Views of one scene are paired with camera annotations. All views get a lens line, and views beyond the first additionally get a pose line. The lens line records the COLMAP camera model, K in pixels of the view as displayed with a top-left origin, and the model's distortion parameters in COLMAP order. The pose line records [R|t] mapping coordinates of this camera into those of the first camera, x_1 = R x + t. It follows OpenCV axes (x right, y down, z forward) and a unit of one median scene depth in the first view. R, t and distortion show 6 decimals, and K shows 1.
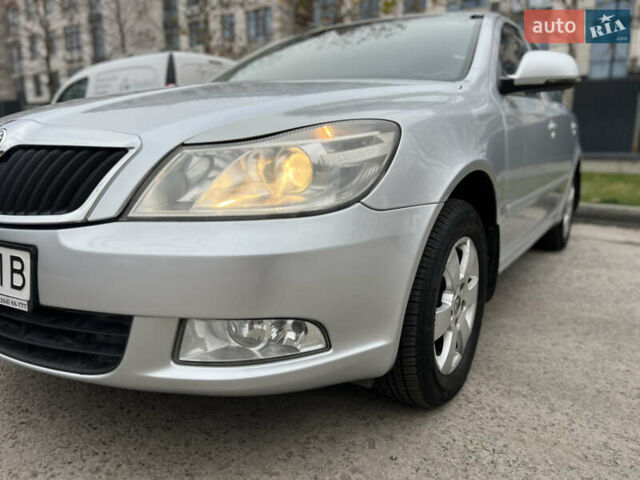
lens RADIAL K [[483.3, 0, 323.3], [0, 483.3, 237.5], [0, 0, 1]] dist [0.063389, -0.080928]
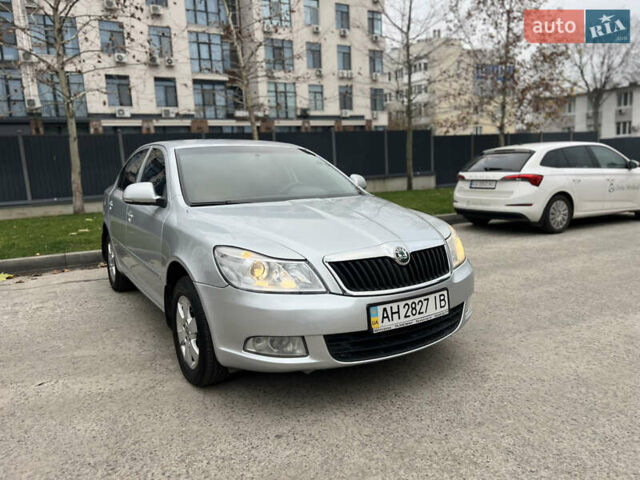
lens RADIAL K [[483.3, 0, 323.3], [0, 483.3, 237.5], [0, 0, 1]] dist [0.063389, -0.080928]
pose [[0.430997, -0.164270, 0.887275, -3.074829], [0.232814, 0.970242, 0.066541, -0.554599], [-0.871802, 0.177891, 0.456416, 0.341772]]
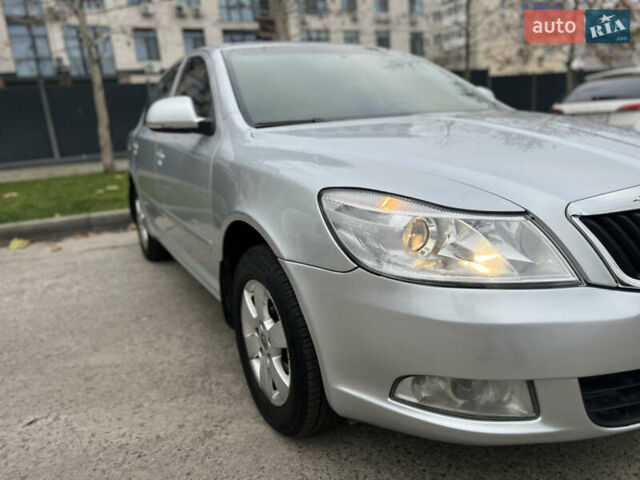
lens RADIAL K [[483.3, 0, 323.3], [0, 483.3, 237.5], [0, 0, 1]] dist [0.063389, -0.080928]
pose [[0.484685, -0.247764, 0.838864, -2.214501], [0.258241, 0.956827, 0.133396, -0.523106], [-0.835699, 0.151974, 0.527742, 1.300630]]
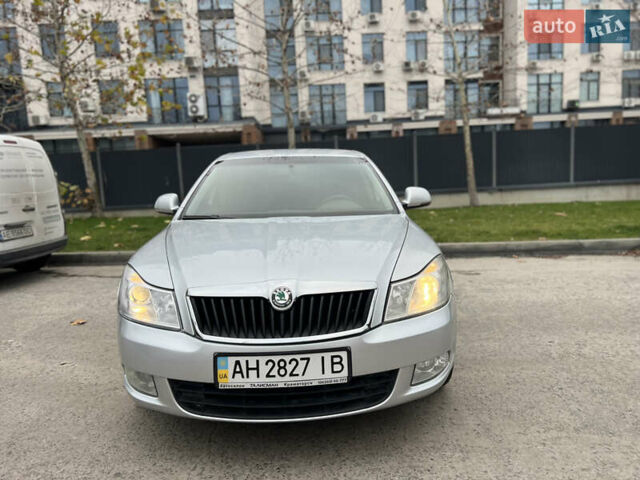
lens RADIAL K [[483.3, 0, 323.3], [0, 483.3, 237.5], [0, 0, 1]] dist [0.063389, -0.080928]
pose [[0.831015, -0.115293, 0.544171, -1.658380], [0.163697, 0.985652, -0.041157, -0.347849], [-0.531618, 0.123281, 0.837964, -0.624427]]
